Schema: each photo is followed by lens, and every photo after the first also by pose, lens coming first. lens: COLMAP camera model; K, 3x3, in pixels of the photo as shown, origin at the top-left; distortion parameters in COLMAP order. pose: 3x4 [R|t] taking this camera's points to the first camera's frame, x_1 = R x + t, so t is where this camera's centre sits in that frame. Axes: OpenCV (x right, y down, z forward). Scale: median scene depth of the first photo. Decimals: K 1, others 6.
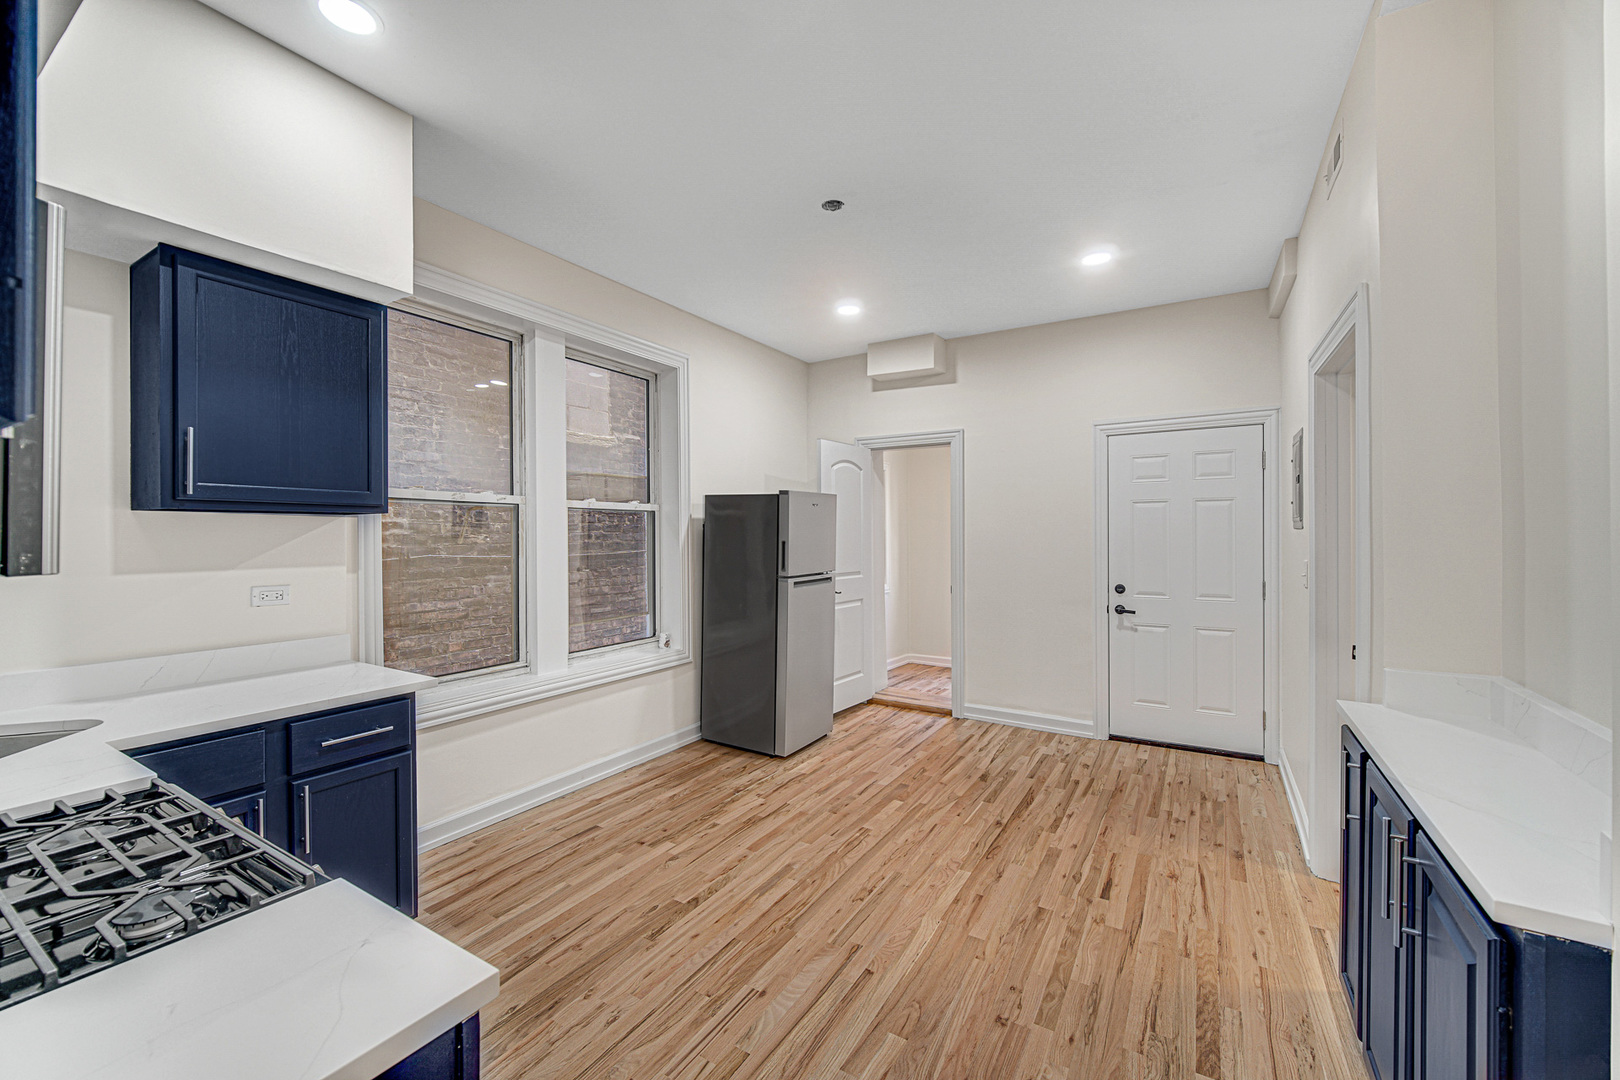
lens RADIAL K [[641.9, 0, 810.0], [0, 641.9, 540.0], [0, 0, 1]] dist [-0.001949, 0.000020]
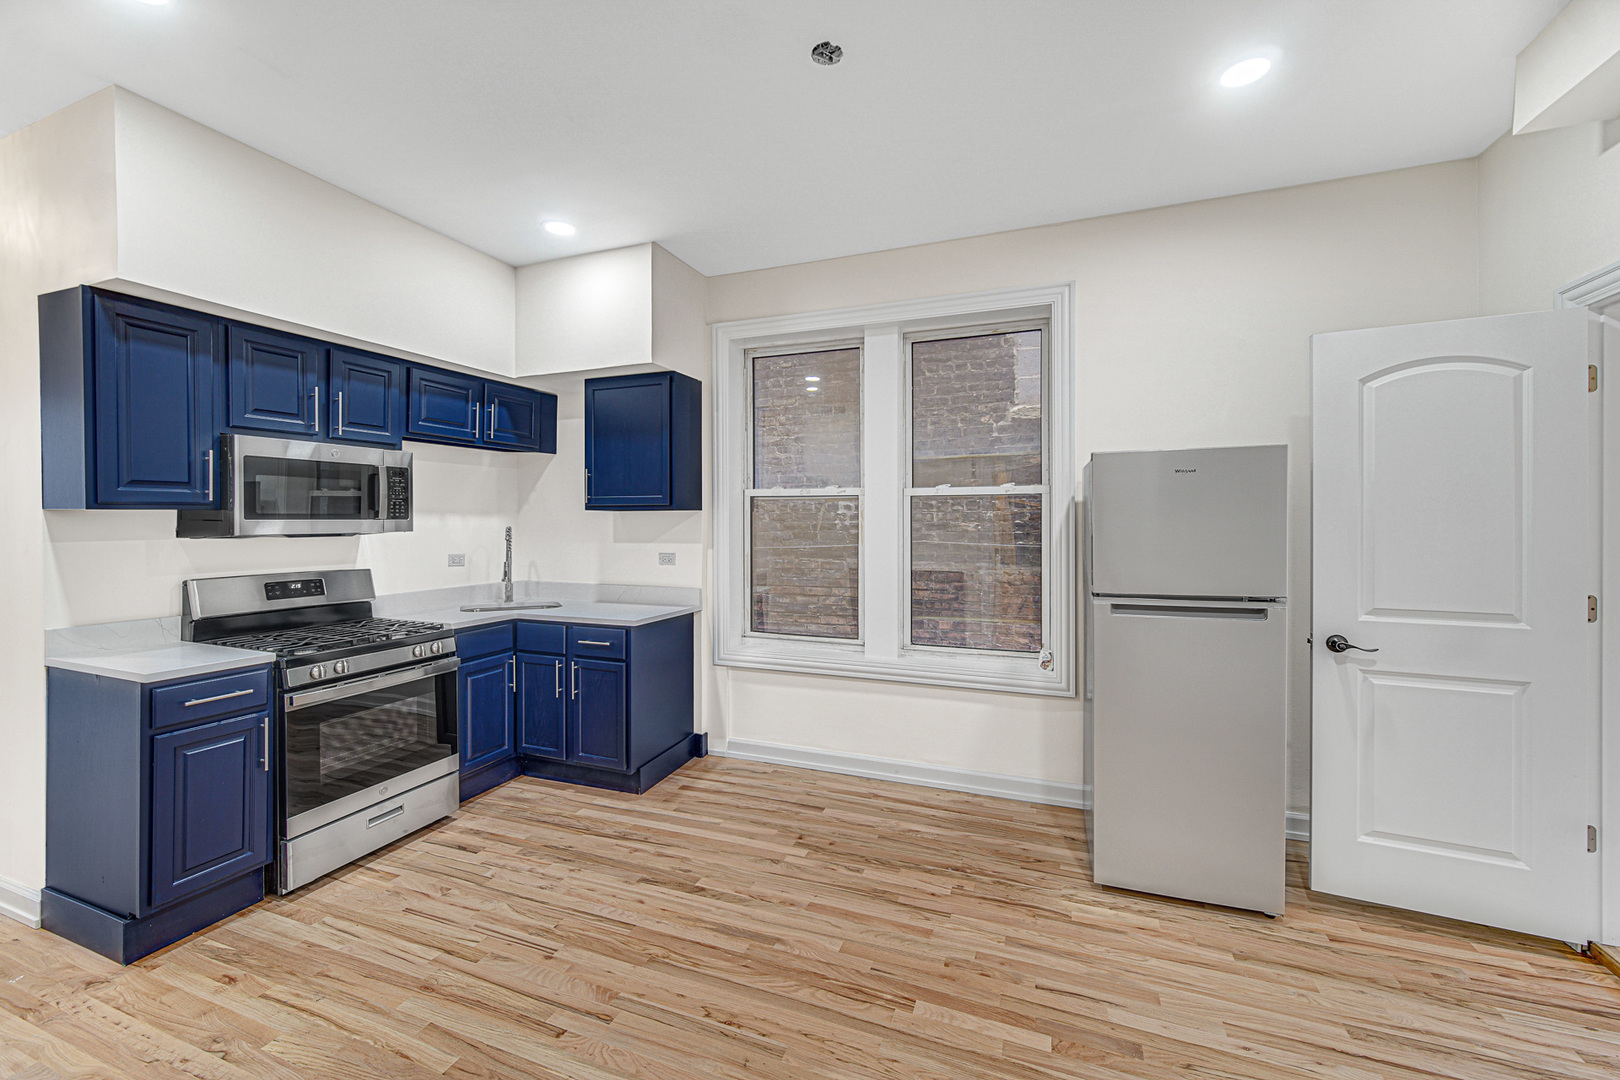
lens RADIAL K [[646.6, 0, 804.5], [0, 646.6, 528.7], [0, 0, 1]] dist [-0.001440, 0.000991]
pose [[0.175596, 0.012648, -0.984381, 0.670111], [-0.007207, 0.999907, 0.011562, -0.012672], [0.984436, 0.005064, 0.175671, 0.783950]]
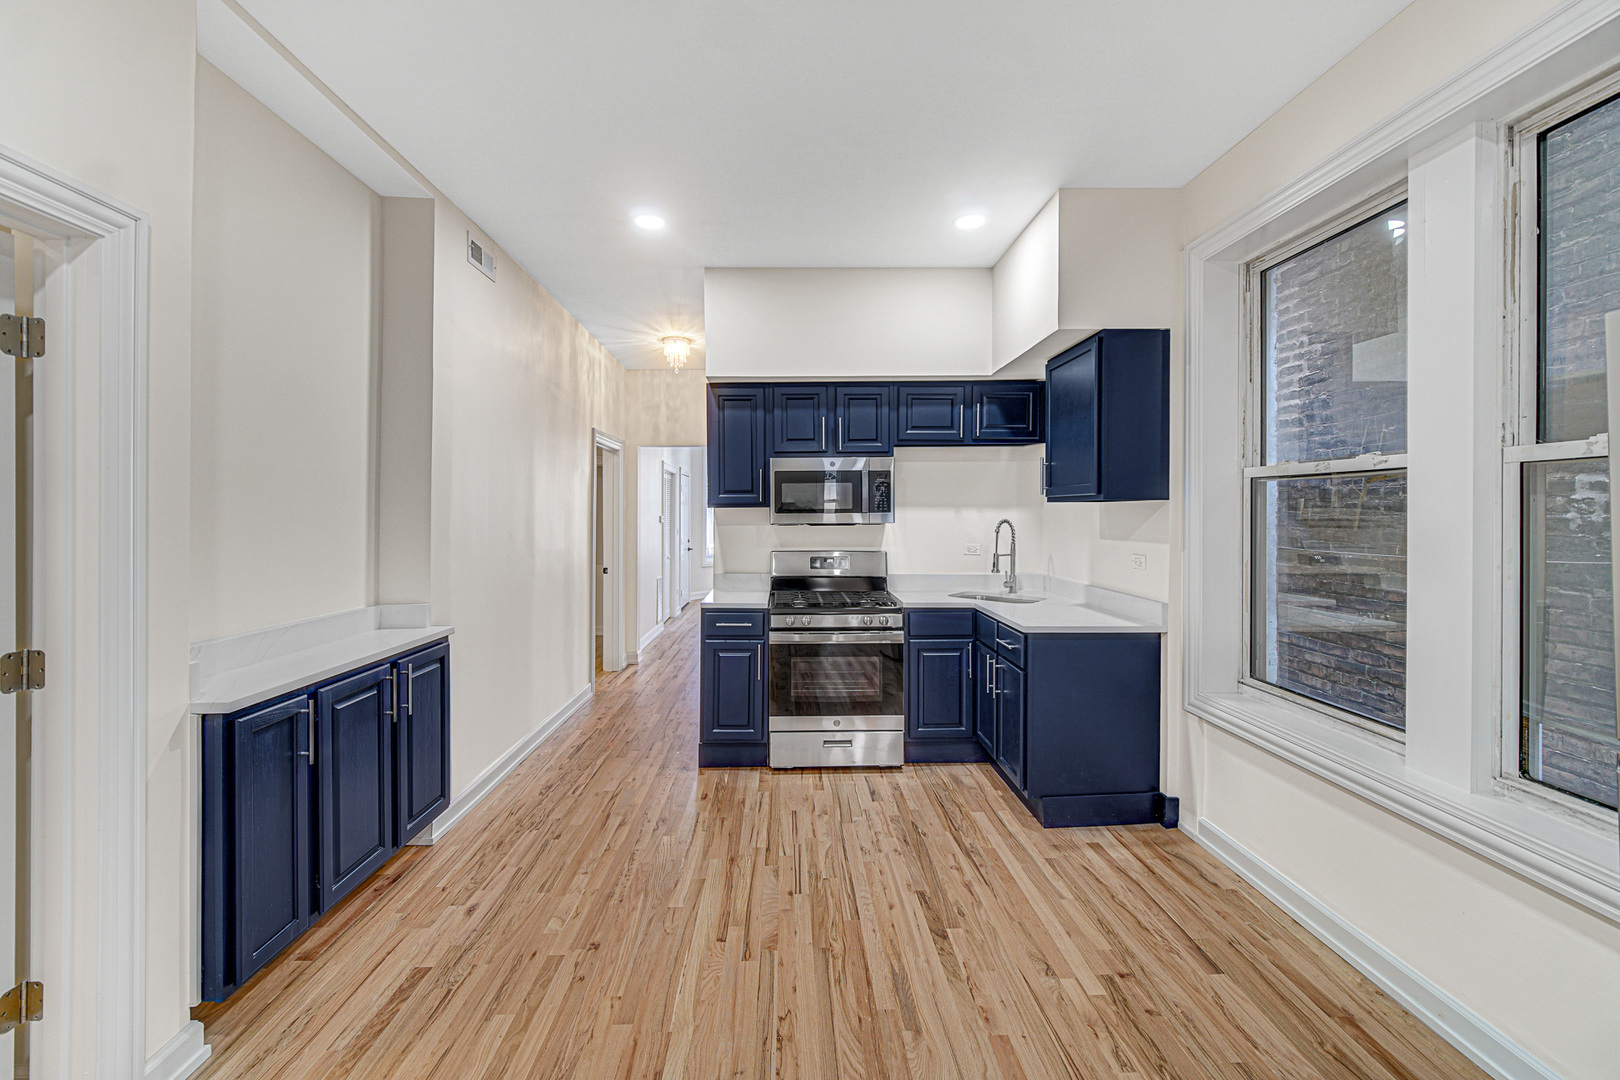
lens RADIAL K [[652.3, 0, 803.0], [0, 652.3, 514.1], [0, 0, 1]] dist [0.000209, -0.000161]
pose [[-0.840162, 0.003571, -0.542325, 0.371502], [-0.001596, 0.999958, 0.009056, -0.019360], [0.542334, 0.008474, -0.840120, 1.314257]]
